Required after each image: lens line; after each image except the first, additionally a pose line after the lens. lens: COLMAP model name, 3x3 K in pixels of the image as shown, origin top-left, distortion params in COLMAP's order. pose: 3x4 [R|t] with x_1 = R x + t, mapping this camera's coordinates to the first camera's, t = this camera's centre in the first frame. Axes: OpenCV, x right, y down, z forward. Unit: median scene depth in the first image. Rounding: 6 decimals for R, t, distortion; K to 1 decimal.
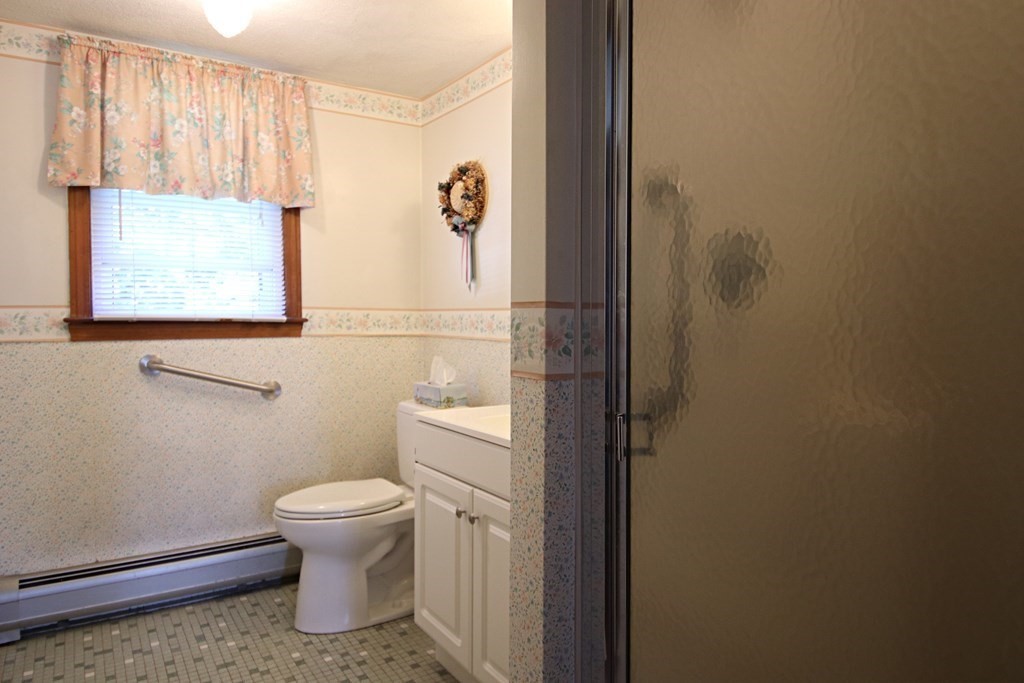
lens RADIAL K [[671.5, 0, 522.0], [0, 671.5, 337.7], [0, 0, 1]] dist [0.004666, -0.029241]
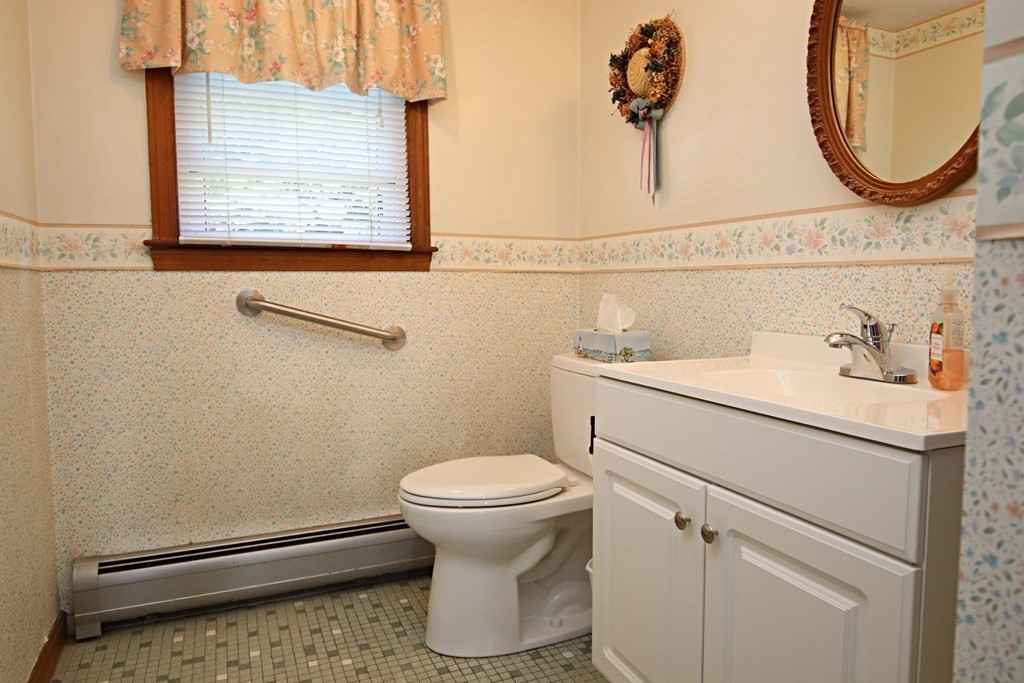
lens RADIAL K [[671.5, 0, 508.5], [0, 671.5, 341.8], [0, 0, 1]] dist [0.004666, -0.029241]
pose [[0.982554, 0.010734, -0.185666, -0.104059], [-0.001130, 0.998659, 0.051754, 0.046349], [0.185972, -0.050641, 0.981249, 0.274576]]
